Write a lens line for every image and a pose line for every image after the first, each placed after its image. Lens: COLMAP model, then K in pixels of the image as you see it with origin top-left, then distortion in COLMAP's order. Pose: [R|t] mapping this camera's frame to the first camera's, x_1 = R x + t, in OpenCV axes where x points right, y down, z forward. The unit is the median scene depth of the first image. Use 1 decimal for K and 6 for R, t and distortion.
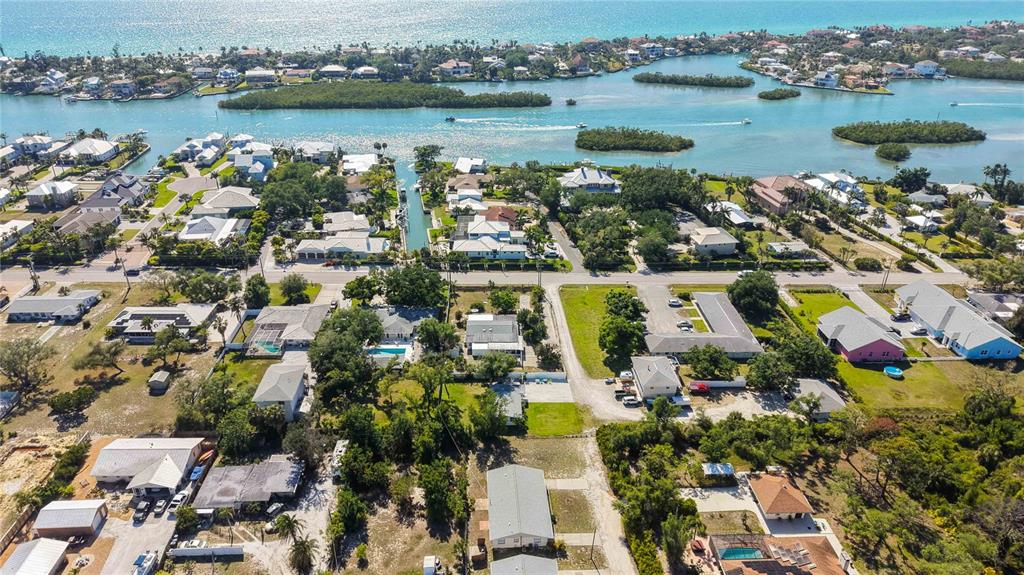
lens RADIAL K [[680.6, 0, 511.7], [0, 680.6, 292.9], [0, 0, 1]] dist [0.035361, -0.036699]
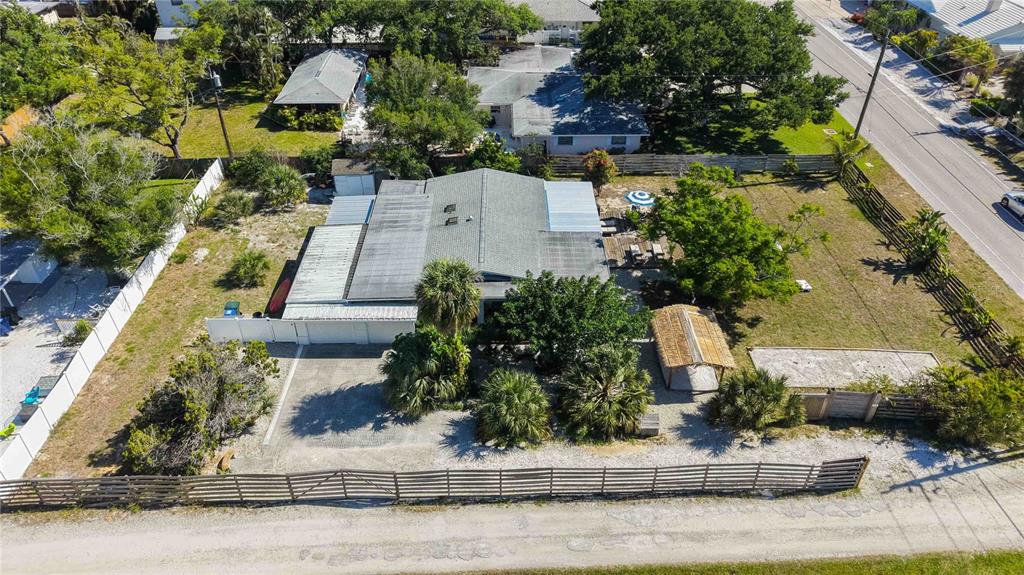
lens RADIAL K [[688.1, 0, 513.9], [0, 688.1, 290.4], [0, 0, 1]] dist [0.006166, -0.002154]
pose [[-0.006990, 0.594941, -0.803739, 0.132347], [-0.453908, 0.714296, 0.532681, -0.049057], [0.891021, 0.368547, 0.265055, 0.736473]]
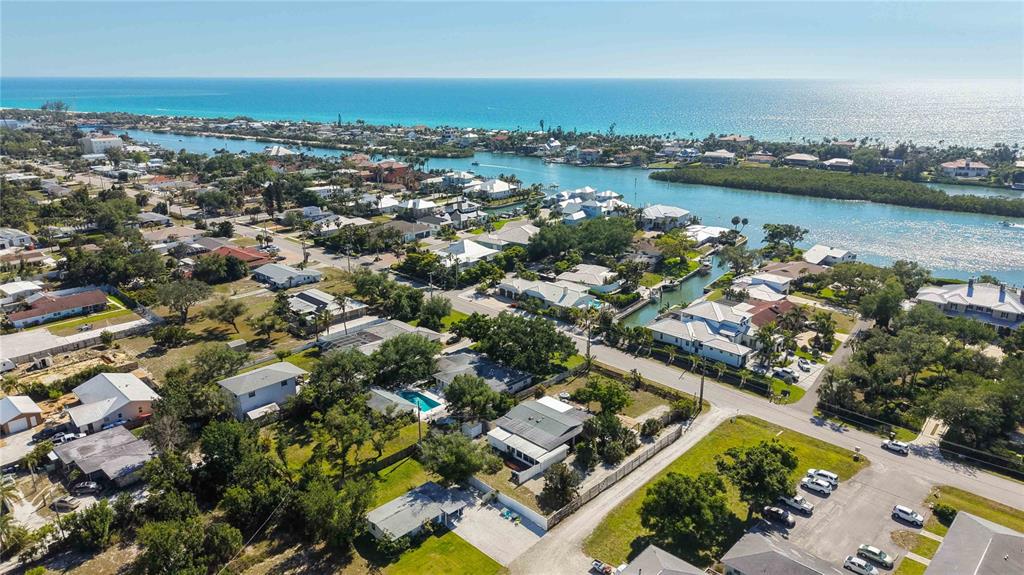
lens RADIAL K [[680.6, 0, 511.7], [0, 680.6, 292.9], [0, 0, 1]] dist [0.035361, -0.036699]
pose [[0.699834, 0.207571, -0.683481, 0.294230], [-0.313962, 0.948851, -0.033312, -0.026781], [0.641607, 0.237900, 0.729208, 0.350760]]
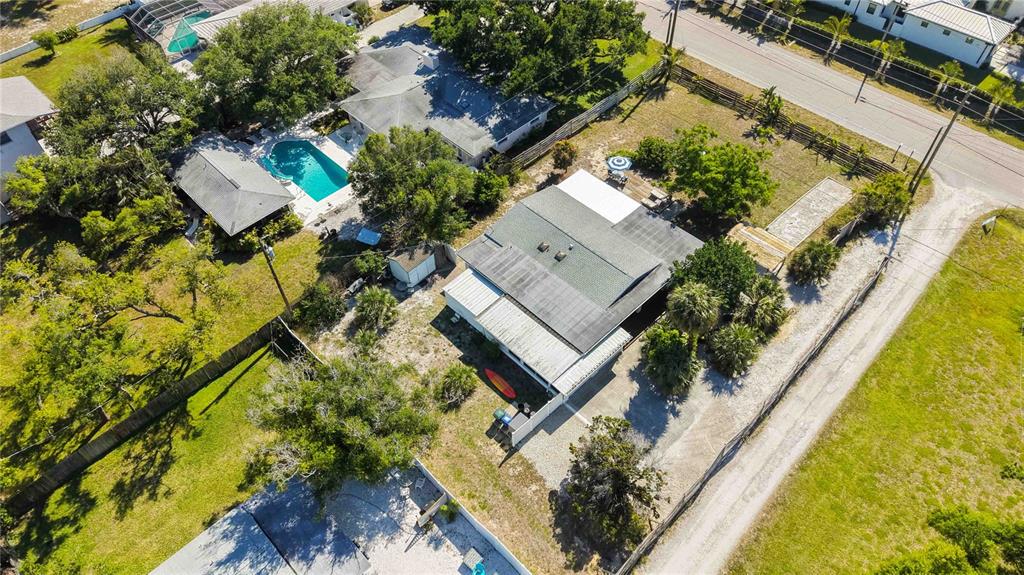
lens RADIAL K [[680.6, 0, 511.7], [0, 680.6, 292.9], [0, 0, 1]] dist [0.035361, -0.036699]
pose [[0.685987, 0.545139, -0.481919, 0.079342], [-0.307231, 0.817401, 0.487303, -0.052352], [0.659569, -0.186222, 0.728210, 0.587109]]
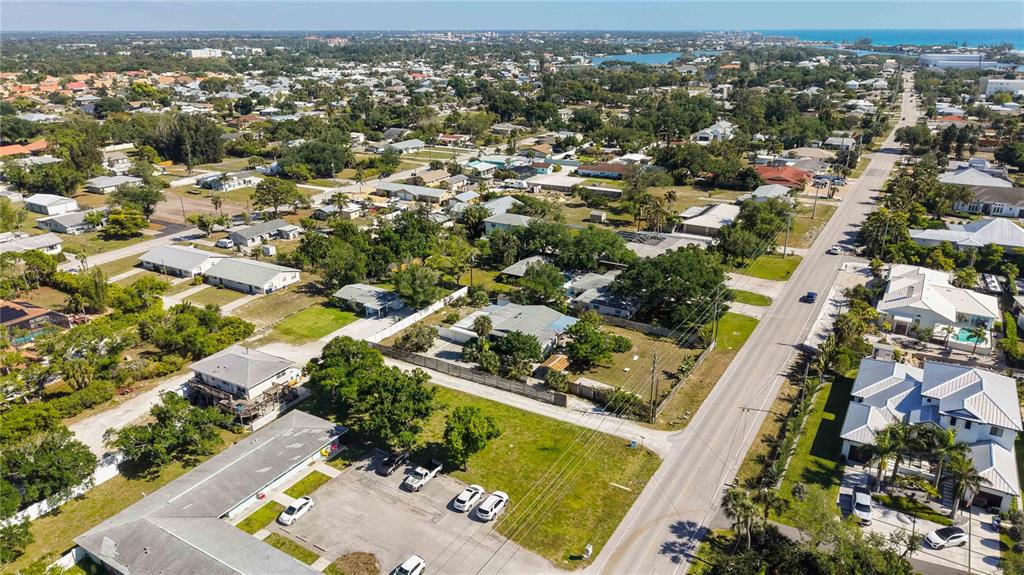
lens RADIAL K [[680.1, 0, 512.0], [0, 680.1, 287.5], [0, 0, 1]] dist [0.125505, -0.297351]
pose [[-0.538647, 0.287159, -0.792085, 0.370375], [-0.380500, 0.755882, 0.532788, -0.242117], [0.751718, 0.588373, -0.297890, 0.897762]]
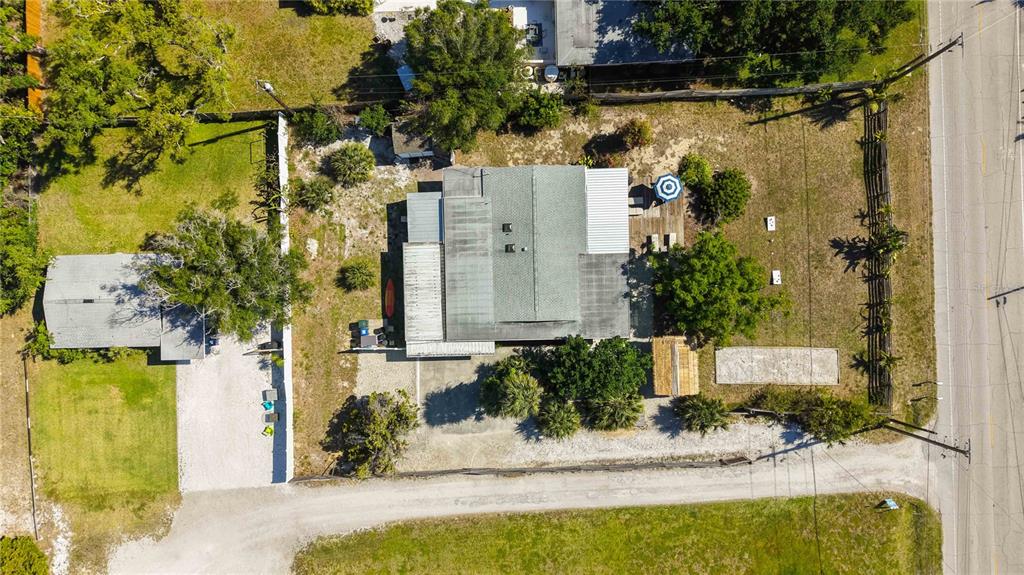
lens RADIAL K [[680.6, 0, 511.7], [0, 680.6, 292.9], [0, 0, 1]] dist [0.035361, -0.036699]
pose [[0.002171, 0.999799, -0.019935, -0.004679], [-0.438530, 0.018868, 0.898518, -0.162635], [0.898714, 0.006792, 0.438483, 0.663816]]
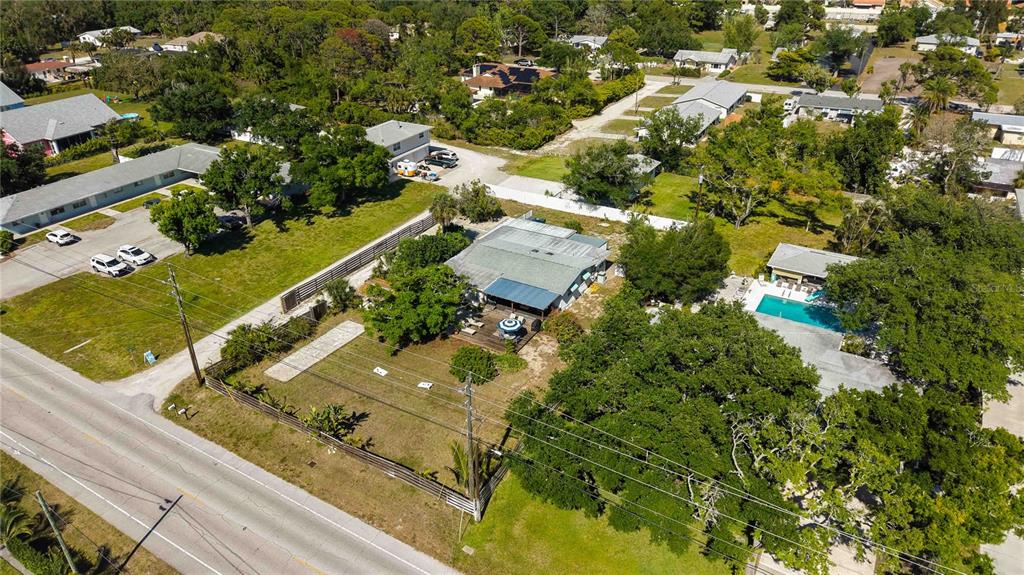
lens RADIAL K [[680.6, 0, 511.7], [0, 680.6, 292.9], [0, 0, 1]] dist [0.035361, -0.036699]
pose [[-0.845058, -0.257648, 0.468502, -0.162697], [0.240690, 0.599121, 0.763625, -0.181542], [-0.477436, 0.758071, -0.444279, 0.917279]]
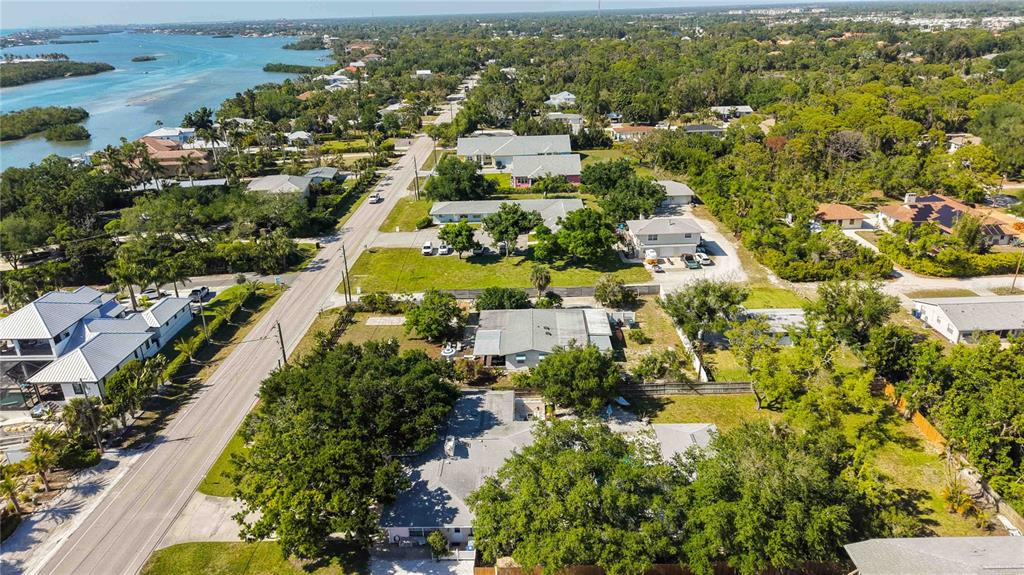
lens RADIAL K [[680.6, 0, 511.7], [0, 680.6, 292.9], [0, 0, 1]] dist [0.035361, -0.036699]
pose [[0.044753, -0.394503, 0.917804, -0.369765], [0.472760, 0.817702, 0.328423, -0.110201], [-0.880054, 0.419203, 0.223100, 0.686117]]
